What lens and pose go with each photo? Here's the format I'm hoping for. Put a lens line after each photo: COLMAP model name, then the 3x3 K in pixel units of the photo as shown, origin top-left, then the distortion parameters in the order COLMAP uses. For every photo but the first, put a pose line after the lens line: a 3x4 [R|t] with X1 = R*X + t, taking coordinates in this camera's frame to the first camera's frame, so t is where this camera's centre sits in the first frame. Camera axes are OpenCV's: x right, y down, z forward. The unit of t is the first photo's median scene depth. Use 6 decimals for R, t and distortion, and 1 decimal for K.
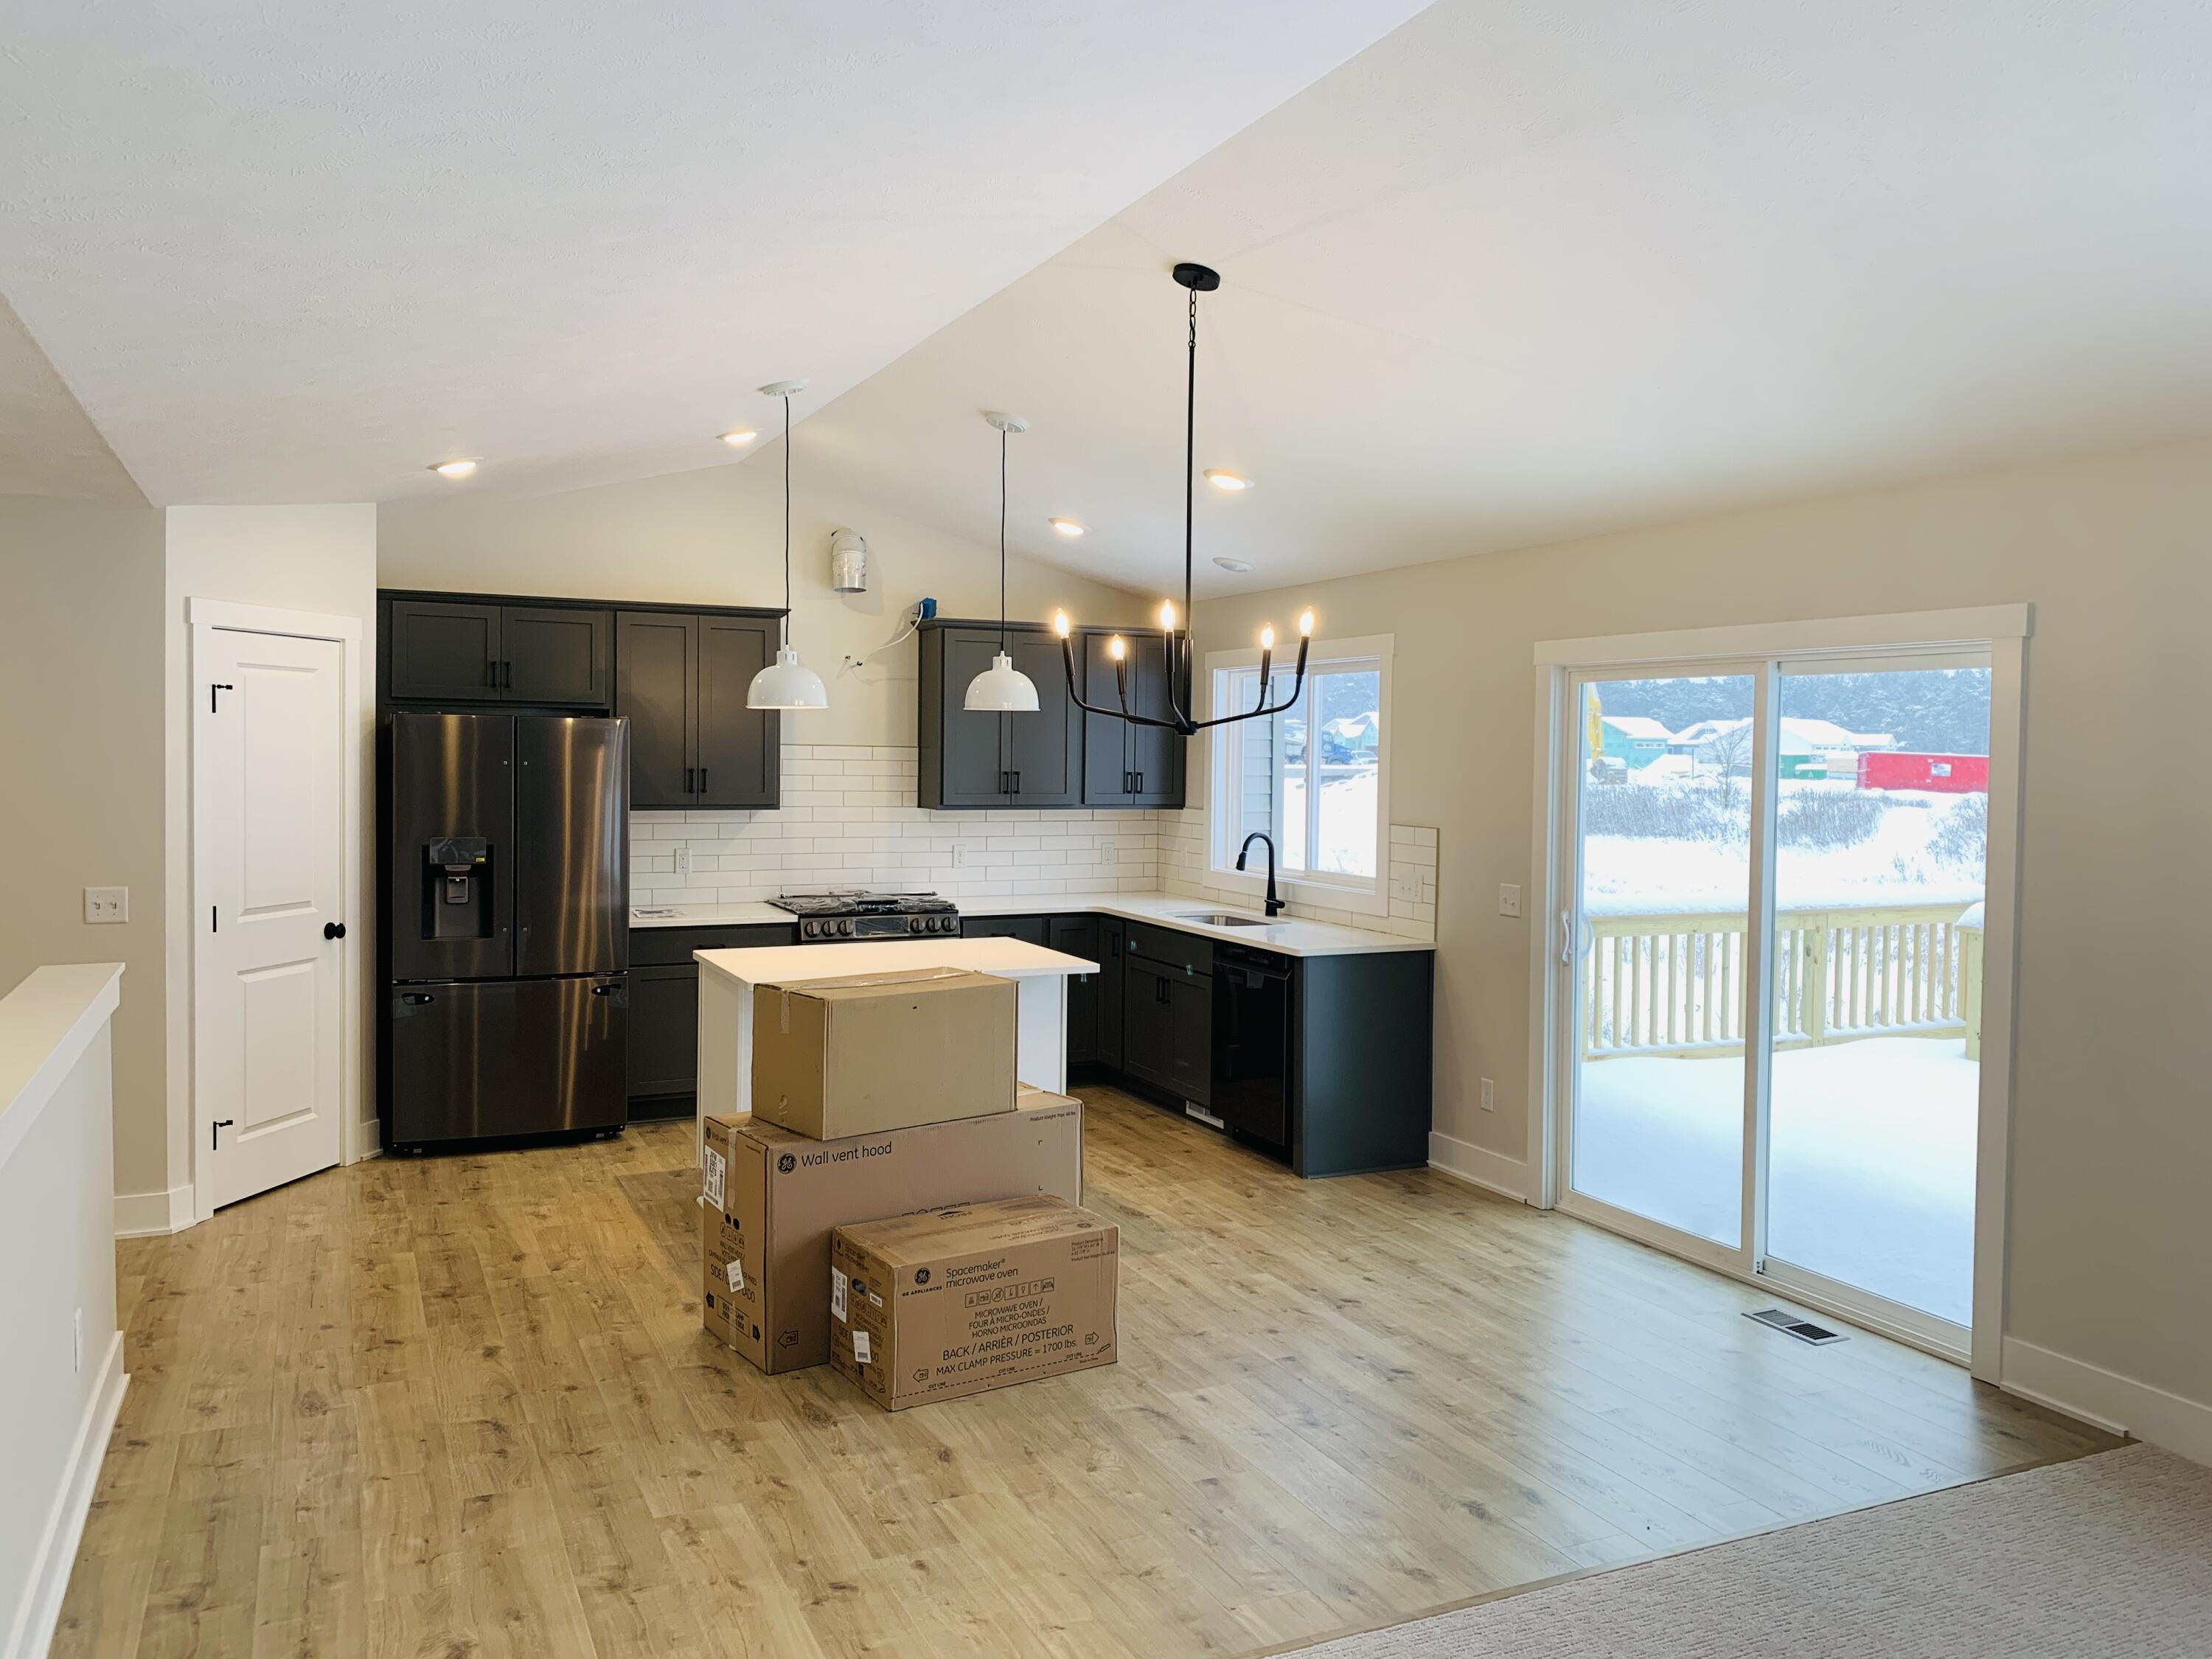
lens RADIAL K [[1649.4, 0, 1111.0], [0, 1649.4, 816.1], [0, 0, 1]] dist [0.050081, -0.051111]
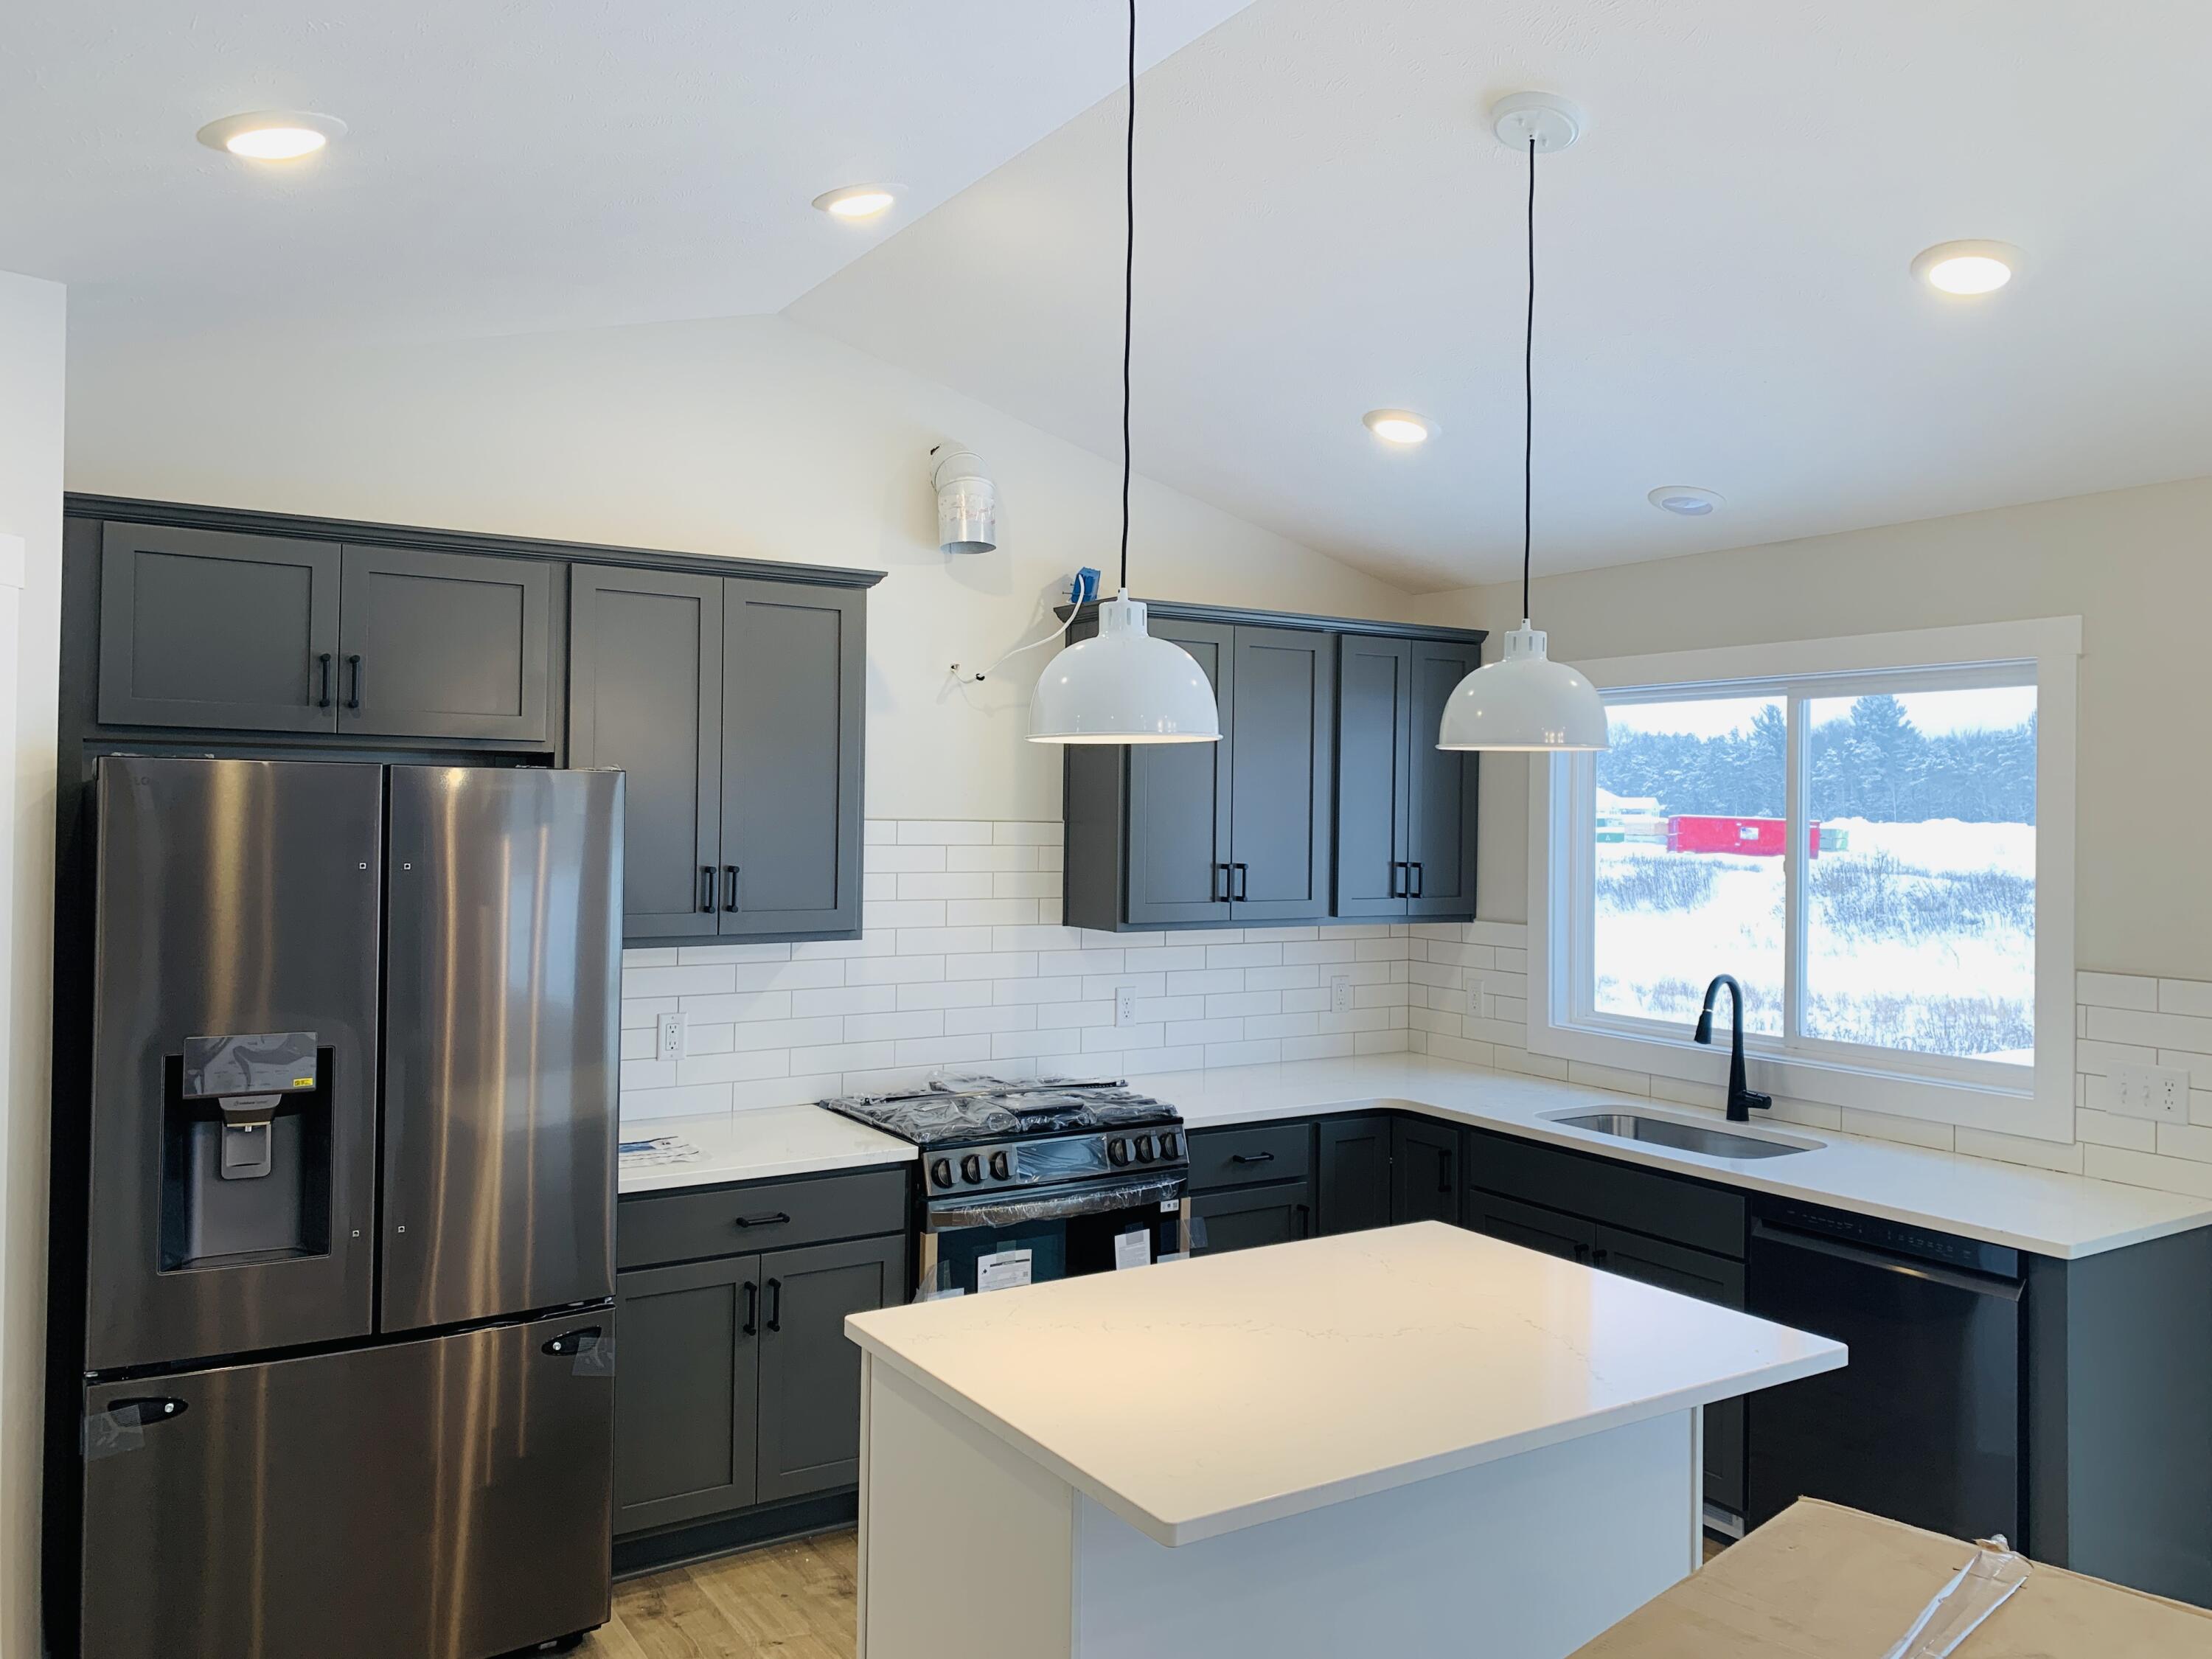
lens RADIAL K [[1669.8, 0, 1105.3], [0, 1669.8, 819.5], [0, 0, 1]] dist [0.025511, 0.002432]
pose [[0.992536, -0.000647, 0.121950, -0.189759], [0.005030, 0.999352, -0.035631, -0.023668], [-0.121848, 0.035979, 0.991896, 0.448772]]
